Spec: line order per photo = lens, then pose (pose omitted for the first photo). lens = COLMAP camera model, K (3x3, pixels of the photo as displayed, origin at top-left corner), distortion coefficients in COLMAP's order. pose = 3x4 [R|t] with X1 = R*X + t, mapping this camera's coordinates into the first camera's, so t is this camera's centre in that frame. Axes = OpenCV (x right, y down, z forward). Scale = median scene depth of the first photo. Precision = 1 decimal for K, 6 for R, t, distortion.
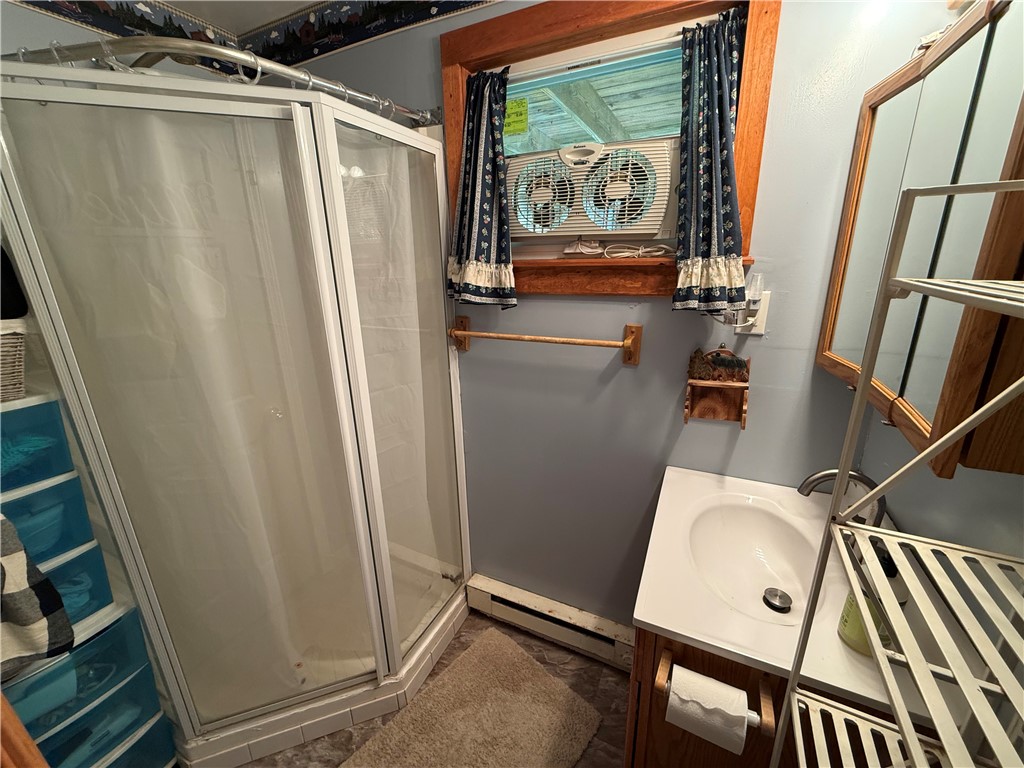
lens RADIAL K [[417.0, 0, 512.0], [0, 417.0, 384.0], [0, 0, 1]] dist [0.000235, -0.000226]
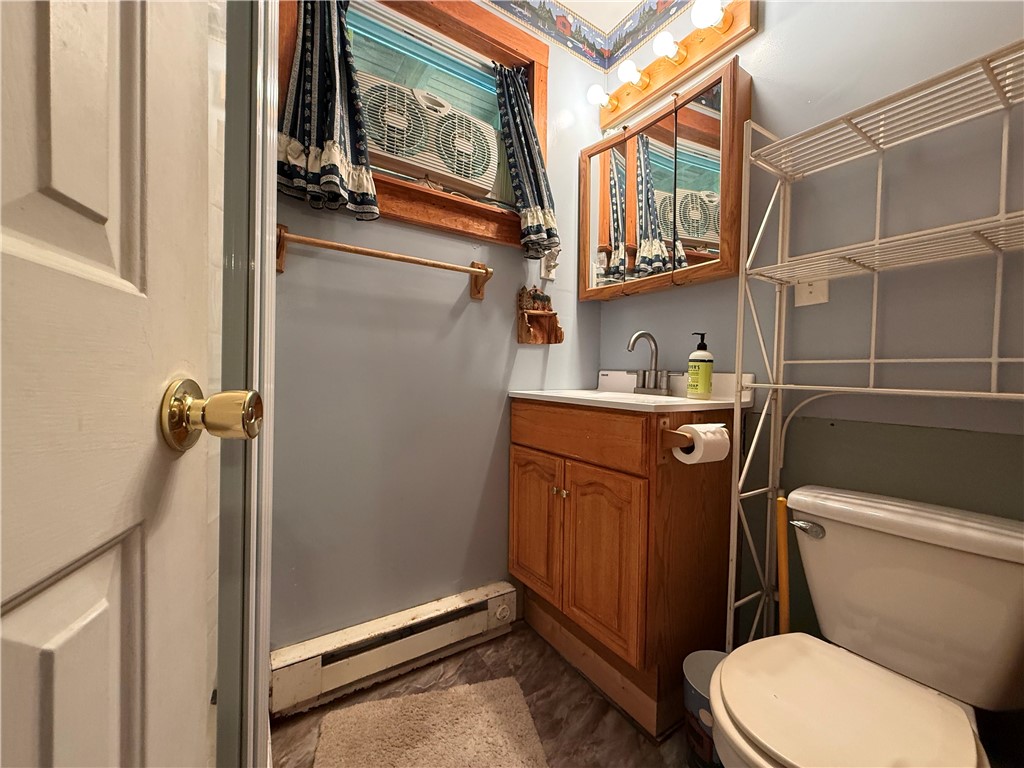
lens RADIAL K [[417.0, 0, 512.0], [0, 417.0, 384.0], [0, 0, 1]] dist [0.000235, -0.000226]
pose [[0.497361, 0.014121, 0.867429, -0.641114], [0.229349, 0.962155, -0.147166, 0.362224], [-0.836679, 0.272138, 0.475300, 0.460786]]
